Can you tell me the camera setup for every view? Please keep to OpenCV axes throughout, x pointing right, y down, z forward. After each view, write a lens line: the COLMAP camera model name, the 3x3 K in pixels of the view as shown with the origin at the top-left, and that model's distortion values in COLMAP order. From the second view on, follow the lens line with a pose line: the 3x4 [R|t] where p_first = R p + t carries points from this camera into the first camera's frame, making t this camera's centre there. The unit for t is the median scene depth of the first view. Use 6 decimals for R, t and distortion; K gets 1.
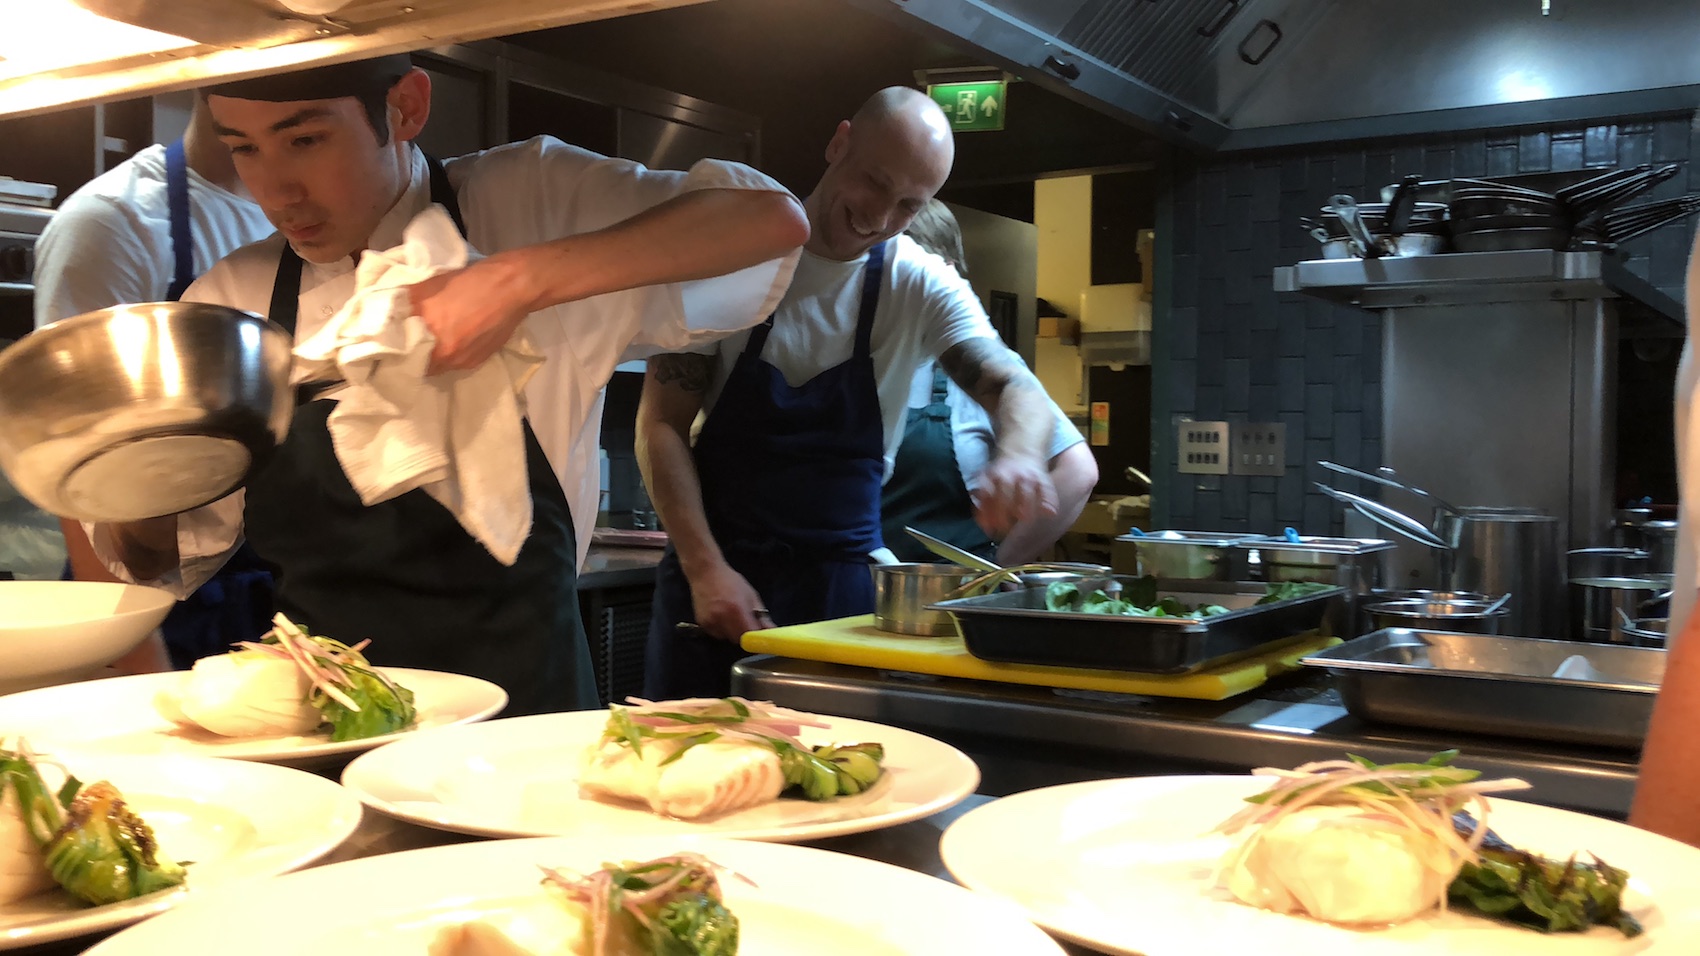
lens RADIAL K [[1673.7, 0, 838.9], [0, 1673.7, 484.8], [0, 0, 1]] dist [0.013754, 0.000000]
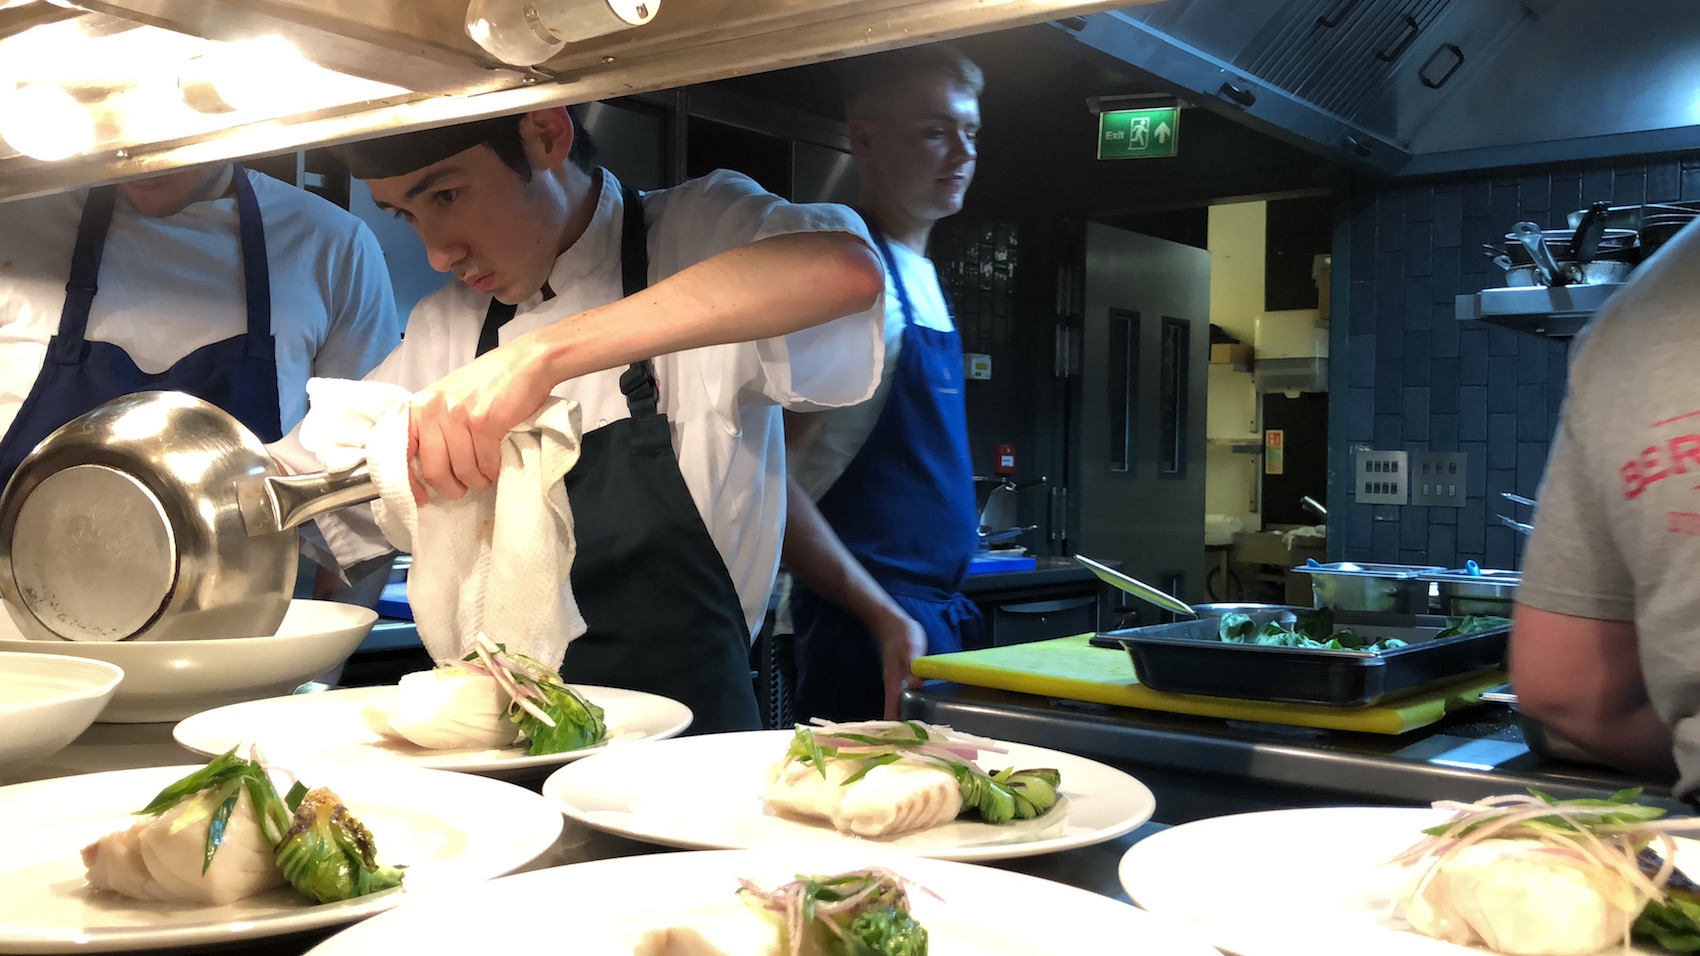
lens RADIAL K [[1673.7, 0, 864.3], [0, 1673.7, 476.1], [0, 0, 1]] dist [0.013754, 0.000000]
pose [[0.996355, 0.007052, -0.085012, -0.006389], [-0.008786, 0.999760, -0.020046, -0.002227], [0.084850, 0.020720, 0.996178, -0.028891]]
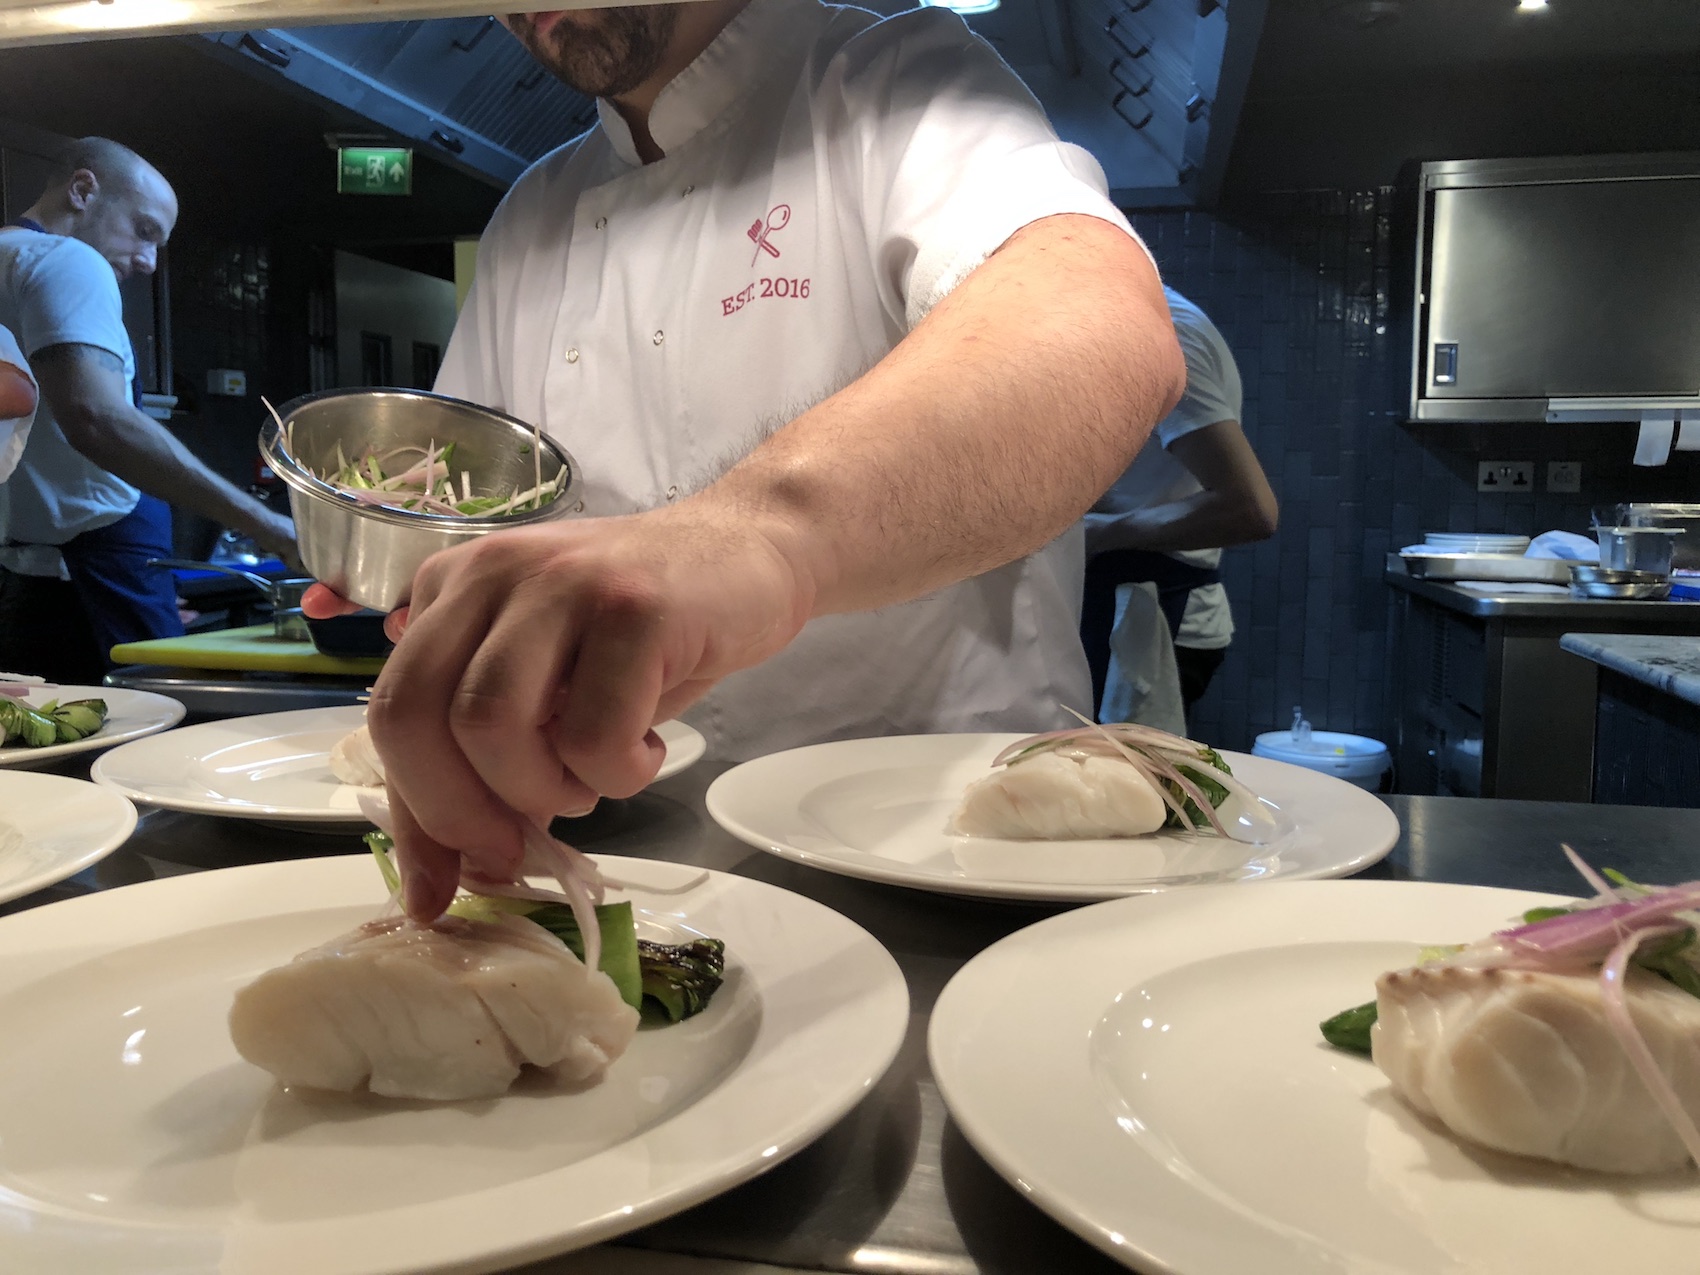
lens RADIAL K [[1464.7, 0, 855.5], [0, 1464.7, 590.6], [0, 0, 1]] dist [0.007135, 0.000747]
pose [[0.933891, -0.031731, 0.356148, 0.157246], [0.014206, 0.998561, 0.051717, 0.030167], [-0.357276, -0.043238, 0.932997, -0.174603]]
